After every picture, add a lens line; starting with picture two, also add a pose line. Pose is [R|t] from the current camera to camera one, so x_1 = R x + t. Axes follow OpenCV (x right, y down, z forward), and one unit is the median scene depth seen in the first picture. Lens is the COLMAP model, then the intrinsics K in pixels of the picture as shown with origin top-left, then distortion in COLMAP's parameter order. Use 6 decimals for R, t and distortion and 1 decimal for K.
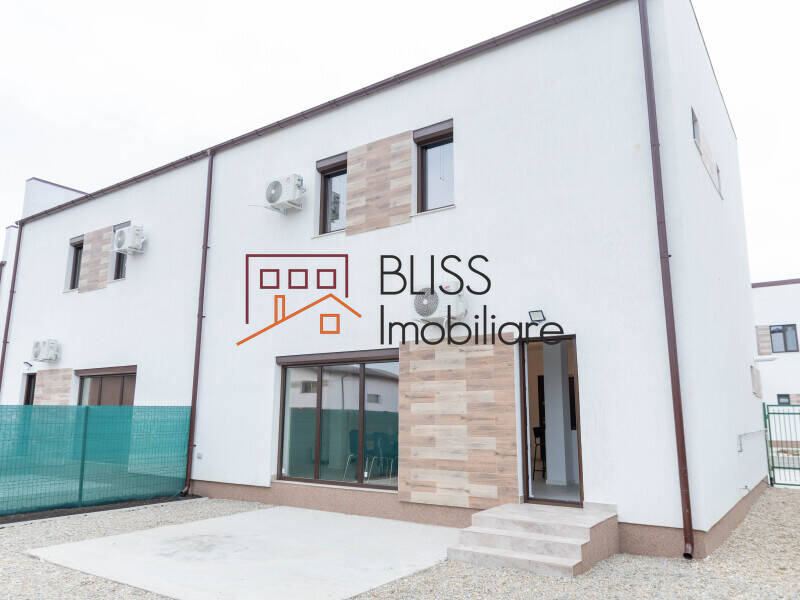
lens RADIAL K [[608.9, 0, 400.0], [0, 608.9, 300.0], [0, 0, 1]] dist [-0.005634, -0.005095]
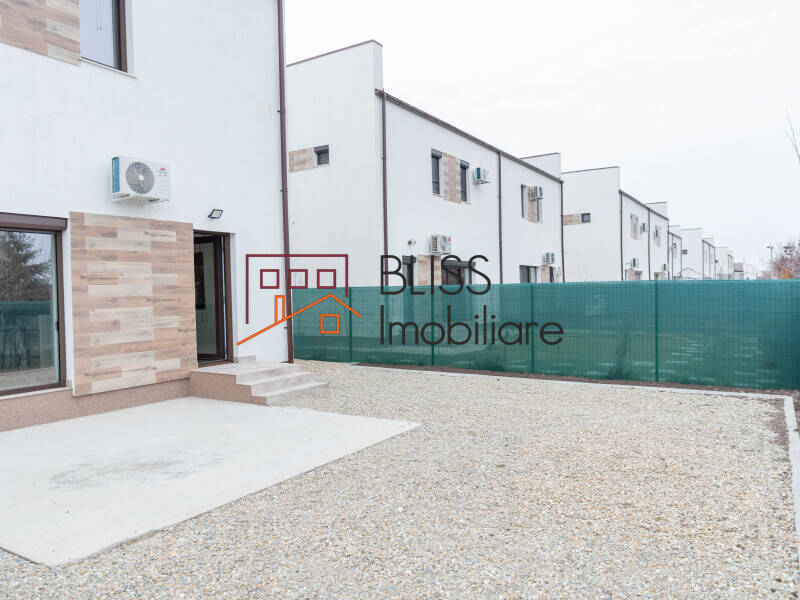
lens RADIAL K [[608.9, 0, 400.0], [0, 608.9, 300.0], [0, 0, 1]] dist [-0.005634, -0.005095]
pose [[-0.063644, -0.017757, 0.997815, -0.922892], [-0.165887, 0.986120, 0.006968, 0.116136], [-0.984089, -0.165081, -0.065706, 0.646014]]
